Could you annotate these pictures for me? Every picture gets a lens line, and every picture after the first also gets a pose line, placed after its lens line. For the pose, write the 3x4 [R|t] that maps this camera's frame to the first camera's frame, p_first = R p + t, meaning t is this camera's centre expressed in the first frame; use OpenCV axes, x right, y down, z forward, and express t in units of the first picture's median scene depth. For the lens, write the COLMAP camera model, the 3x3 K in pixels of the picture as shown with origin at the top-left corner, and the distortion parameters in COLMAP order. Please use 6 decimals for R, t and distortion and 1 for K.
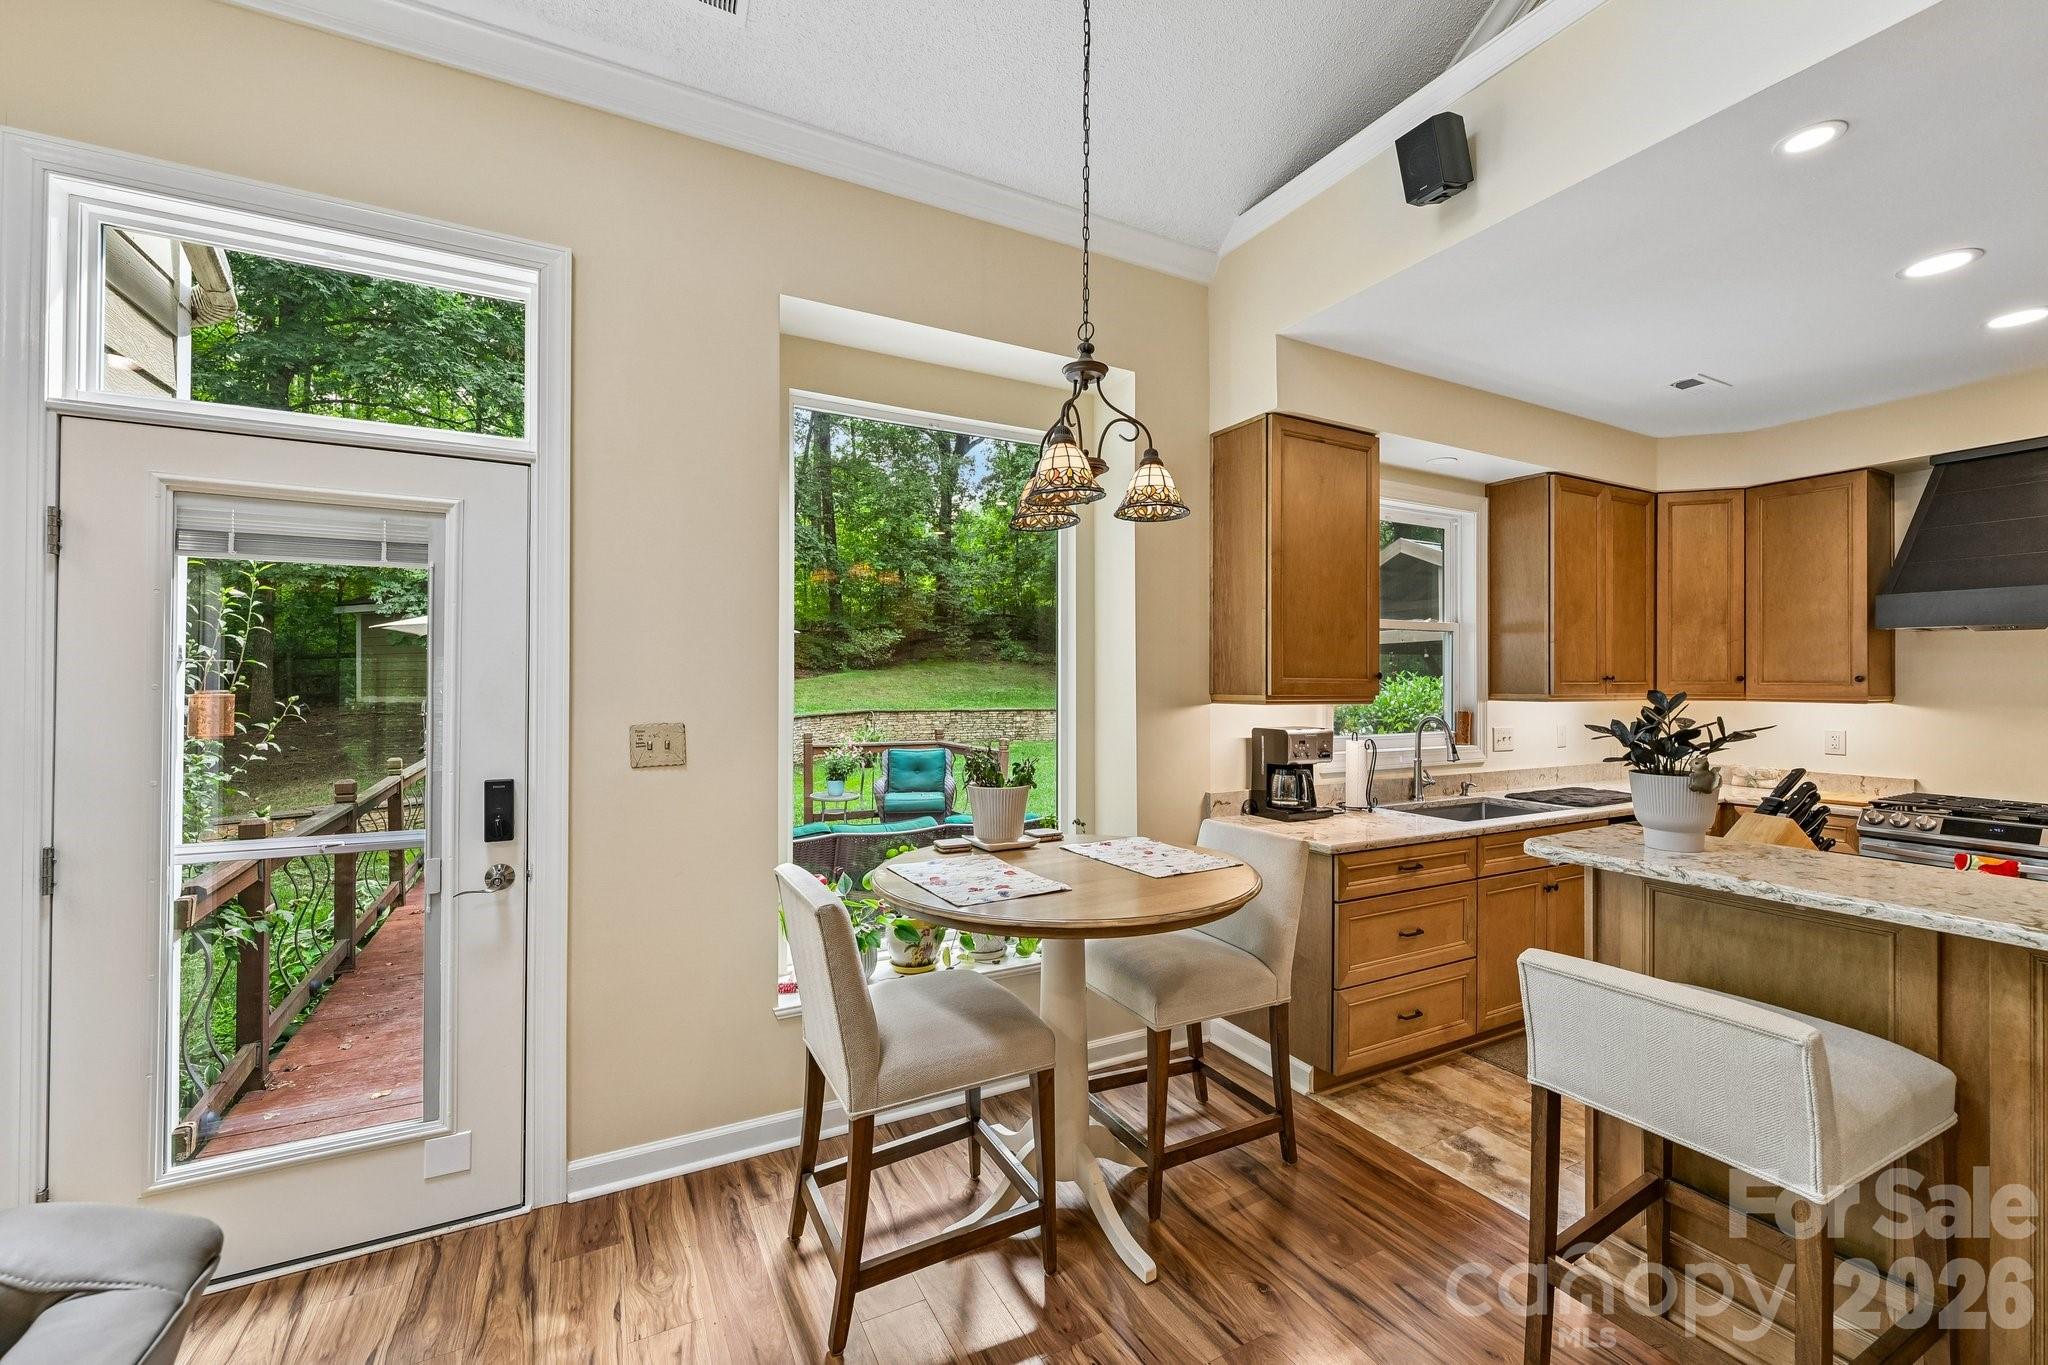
lens RADIAL K [[822.1, 0, 1015.2], [0, 822.1, 678.1], [0, 0, 1]] dist [-0.001482, 0.000039]
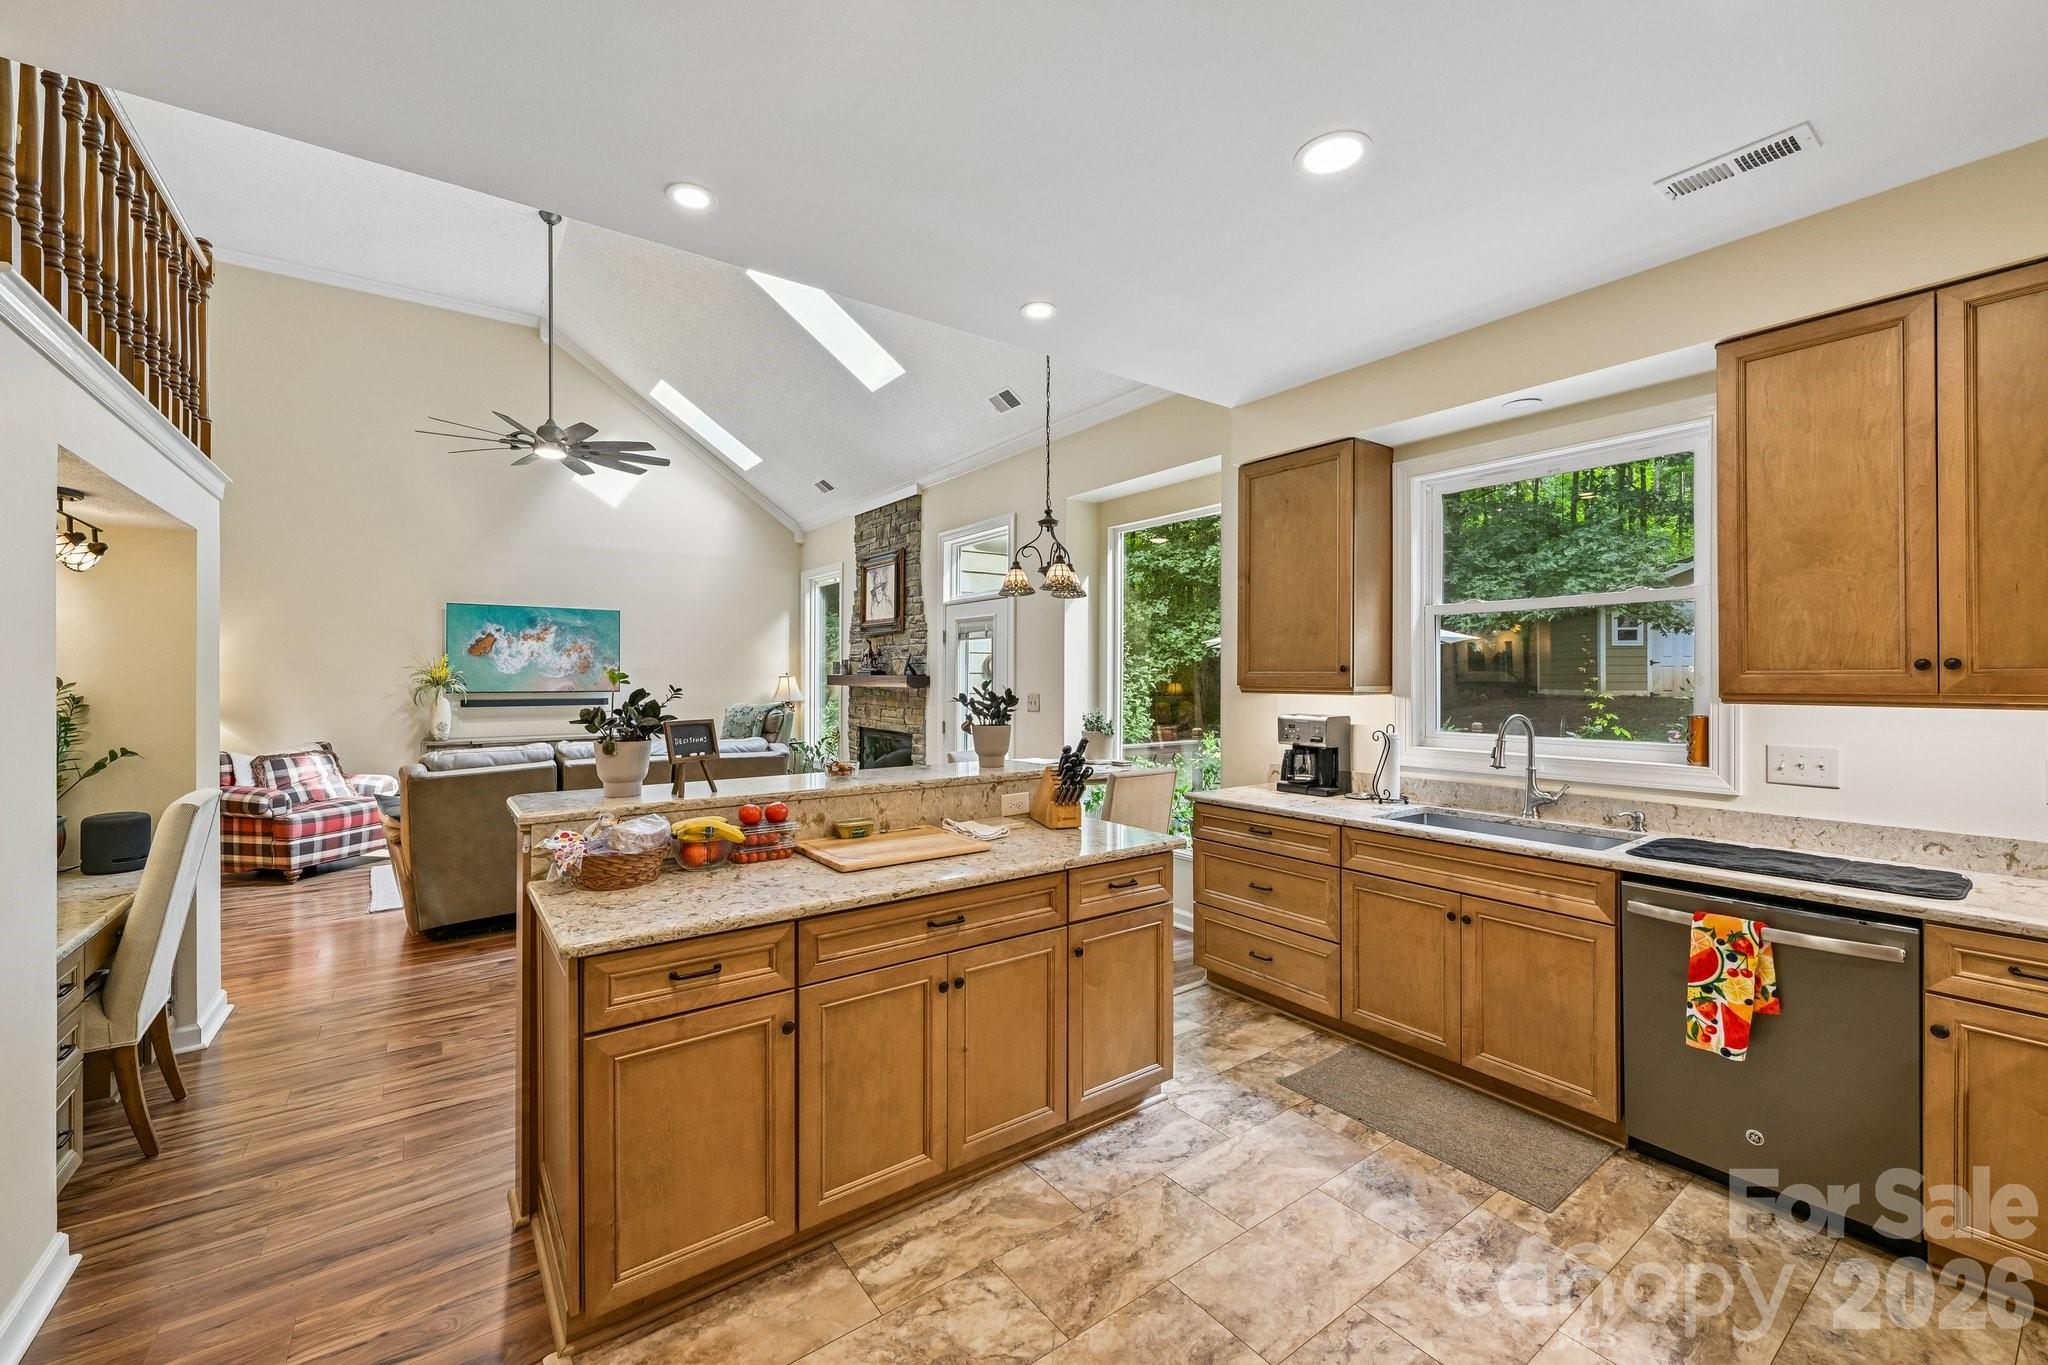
lens RADIAL K [[822.1, 0, 1015.2], [0, 822.1, 678.1], [0, 0, 1]] dist [-0.001482, 0.000039]
pose [[0.141224, -0.001606, -0.989976, 1.463367], [0.007422, 0.999972, -0.000563, 0.006866], [0.989950, -0.007268, 0.141232, 0.444940]]
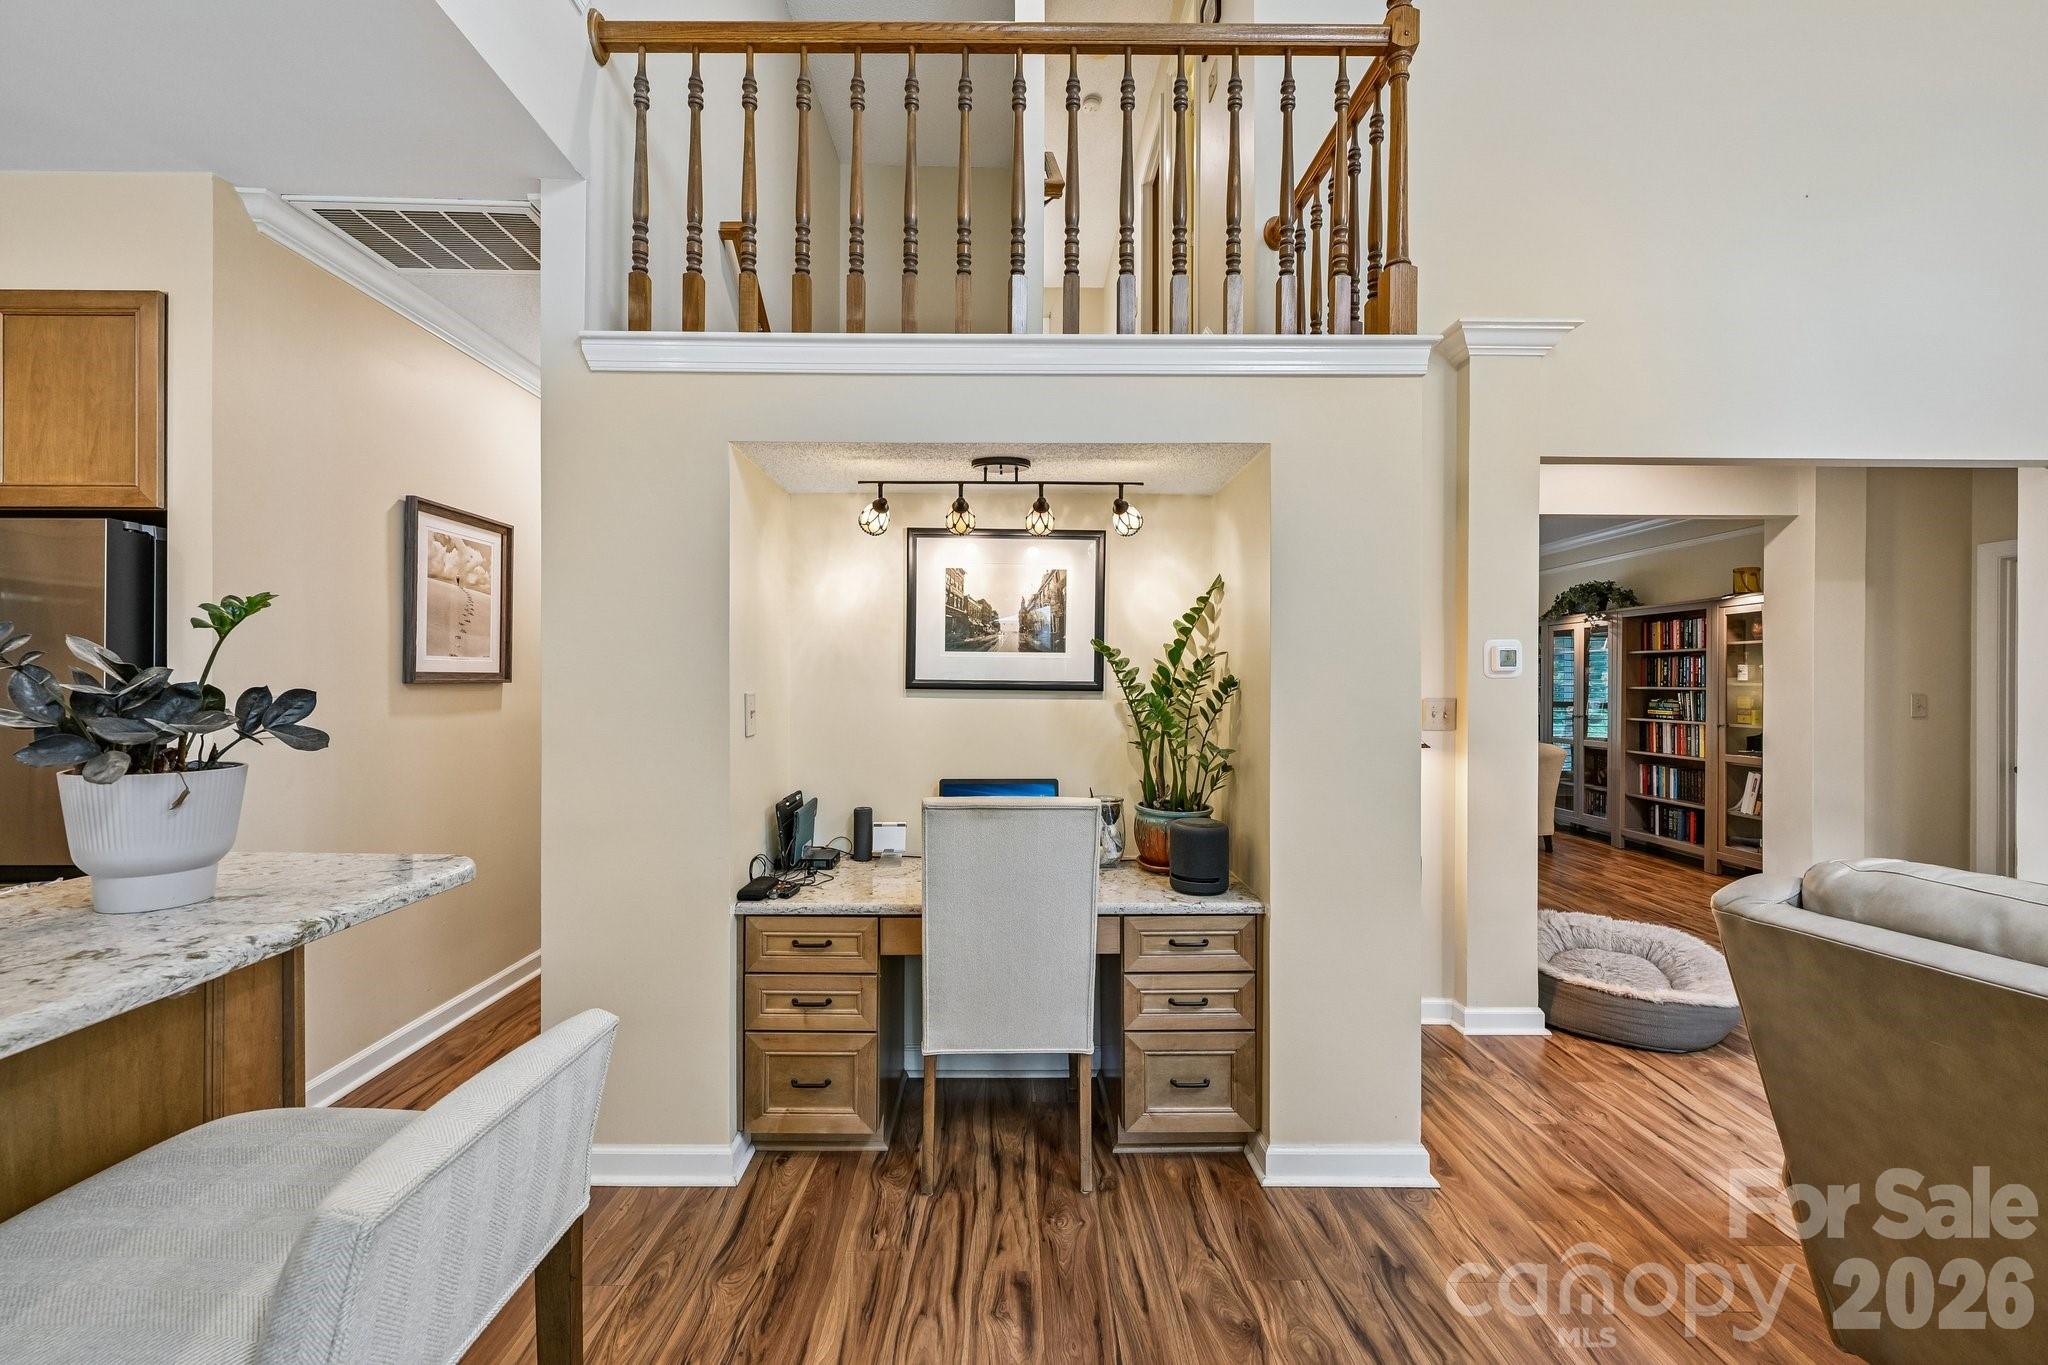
lens RADIAL K [[808.1, 0, 1017.8], [0, 808.1, 678.8], [0, 0, 1]] dist [-0.000794, 0.000000]
pose [[-0.891100, -0.007107, 0.453752, 0.215226], [-0.010877, 0.999925, -0.005699, 0.027125], [-0.453677, -0.010014, -0.891110, 0.315438]]
